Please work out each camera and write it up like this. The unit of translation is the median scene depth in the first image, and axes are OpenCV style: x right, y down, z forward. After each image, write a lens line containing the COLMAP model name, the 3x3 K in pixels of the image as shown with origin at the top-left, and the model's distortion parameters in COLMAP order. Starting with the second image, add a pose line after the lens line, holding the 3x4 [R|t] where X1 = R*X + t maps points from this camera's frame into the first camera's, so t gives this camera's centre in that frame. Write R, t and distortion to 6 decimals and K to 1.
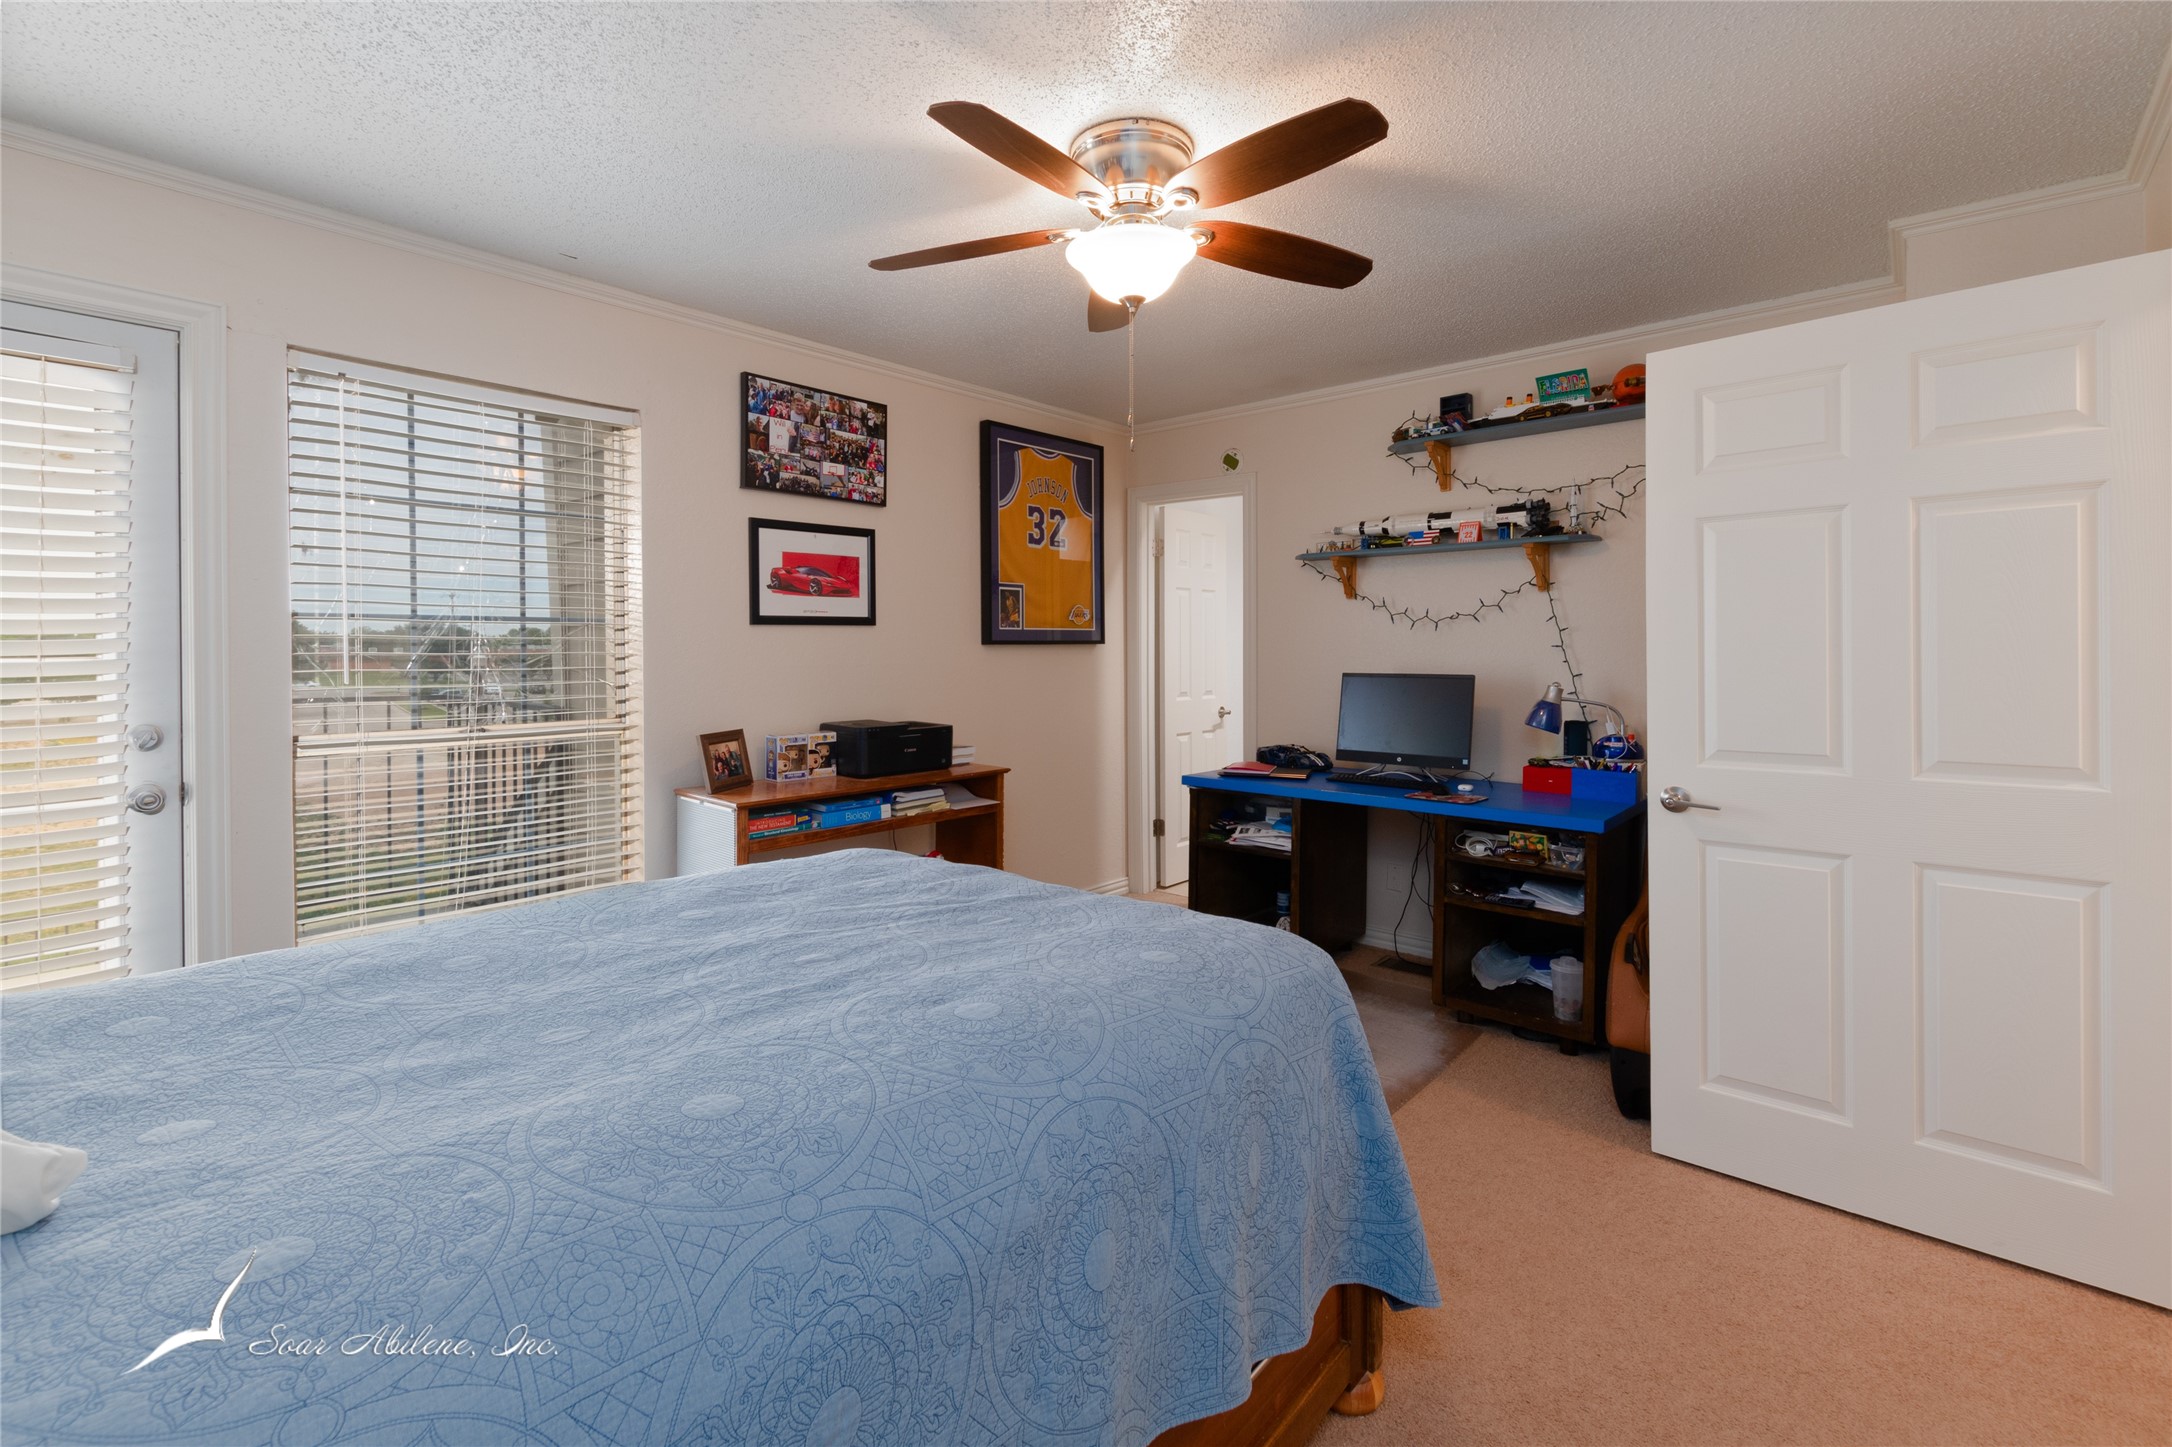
lens RADIAL K [[949.4, 0, 1093.4], [0, 949.4, 686.8], [0, 0, 1]] dist [0.002451, -0.003011]
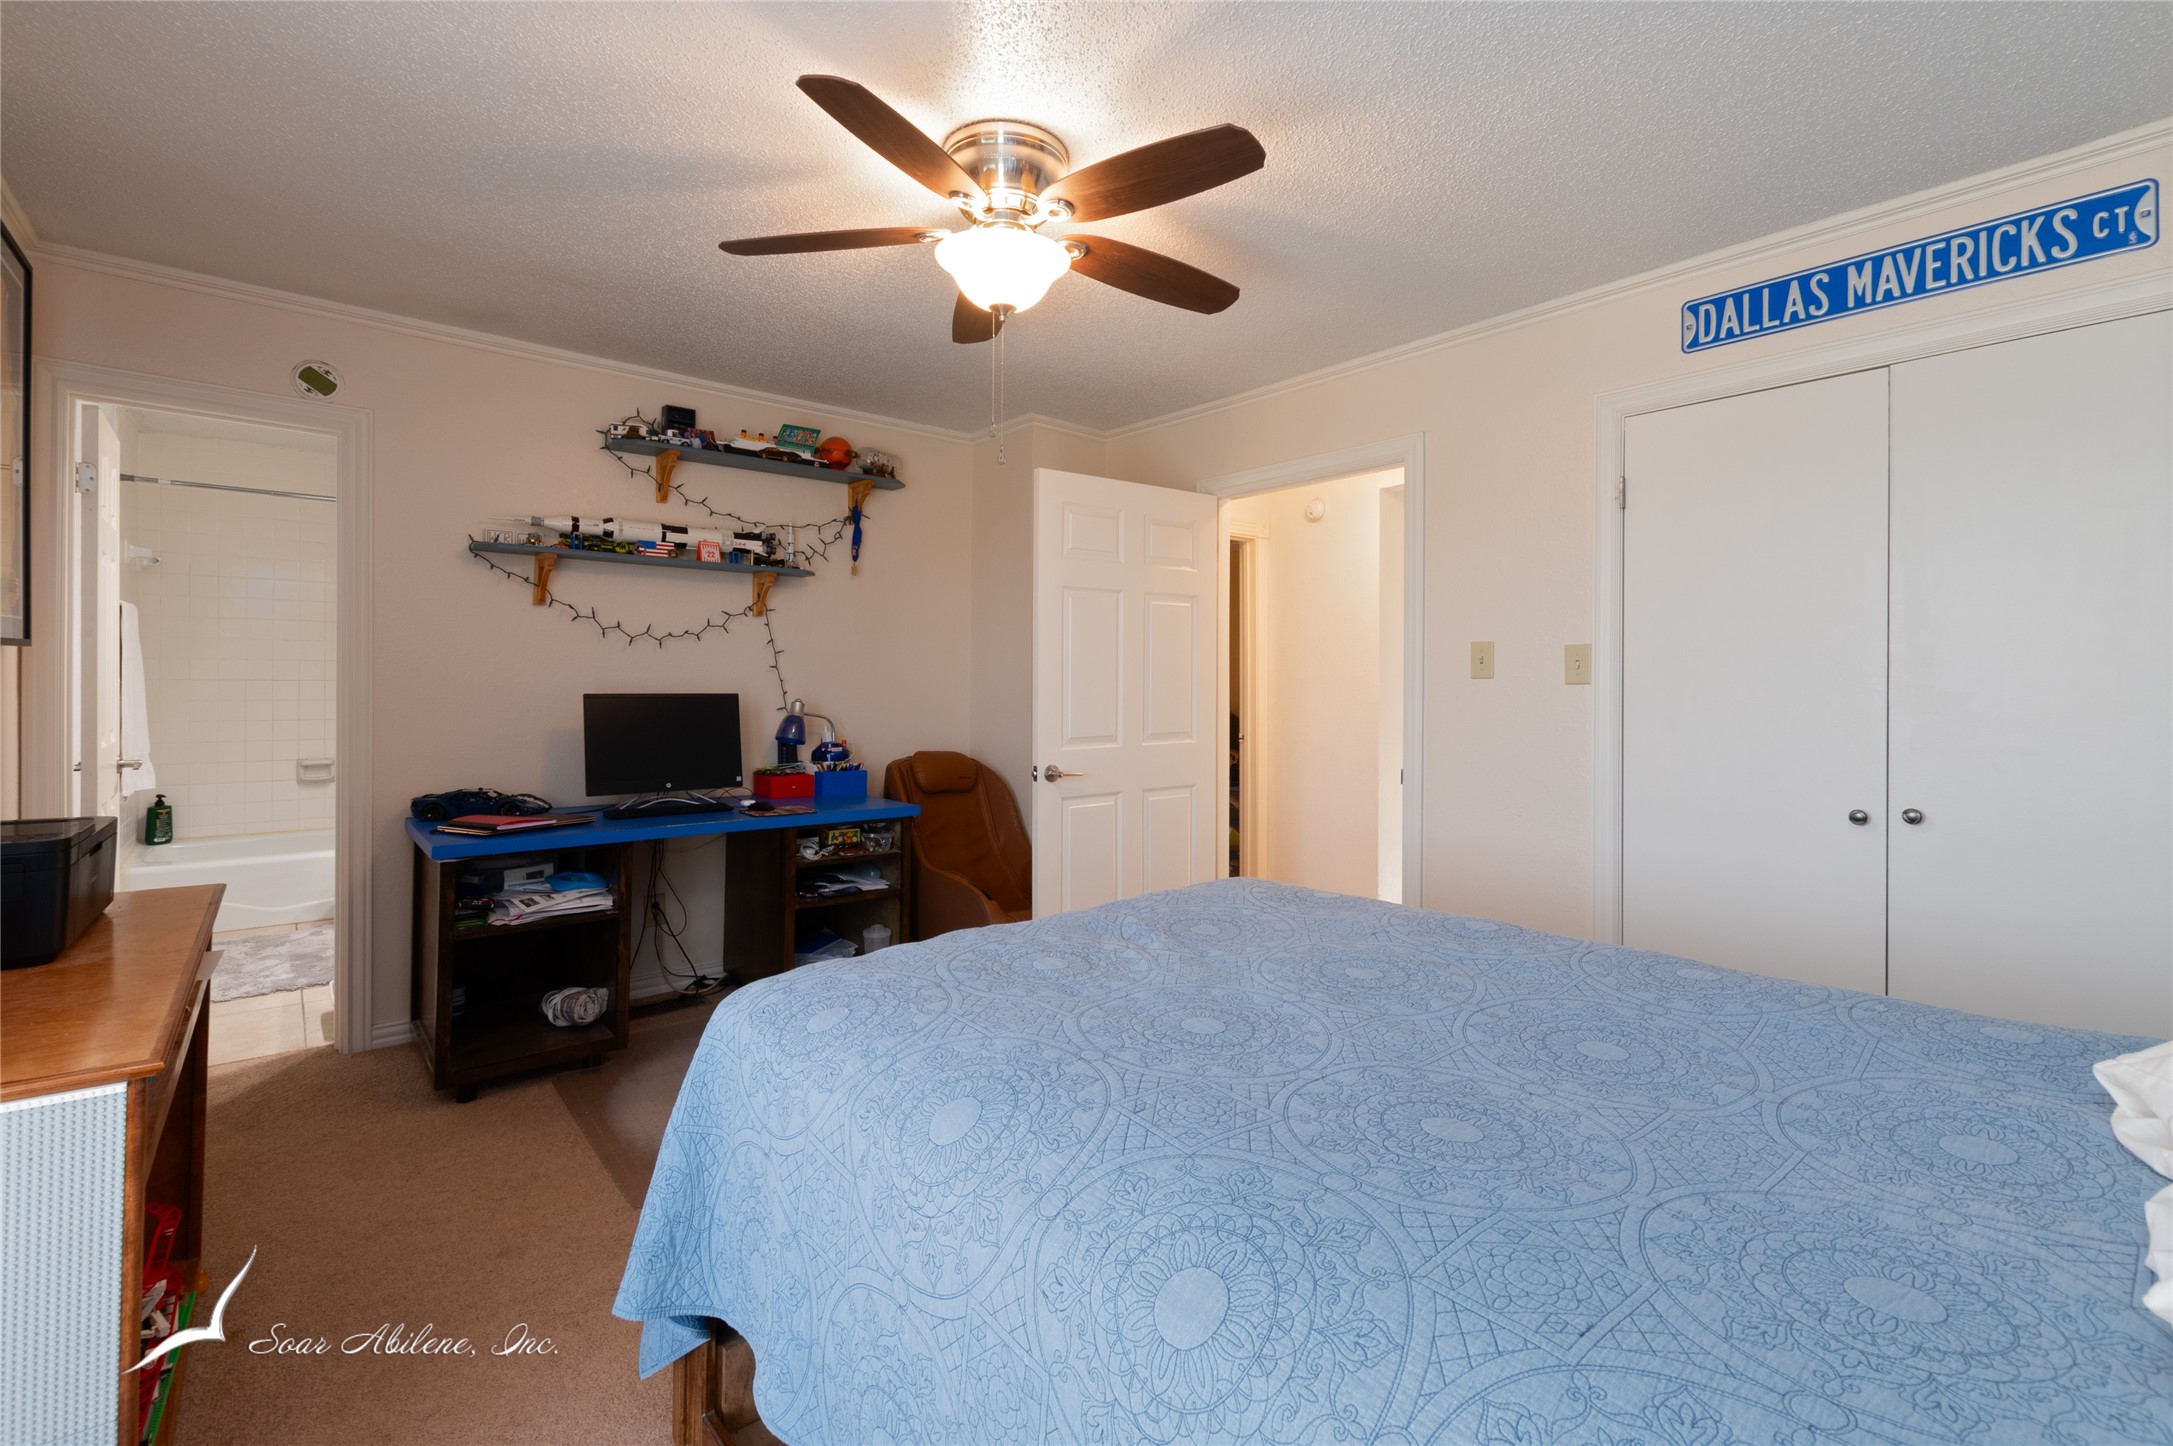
lens RADIAL K [[946.6, 0, 1100.4], [0, 946.6, 713.1], [0, 0, 1]] dist [-0.001842, -0.000105]
pose [[0.155796, -0.030654, 0.987314, -0.546441], [0.026721, 0.999283, 0.026809, -0.008357], [-0.987428, 0.022205, 0.156503, 0.450620]]
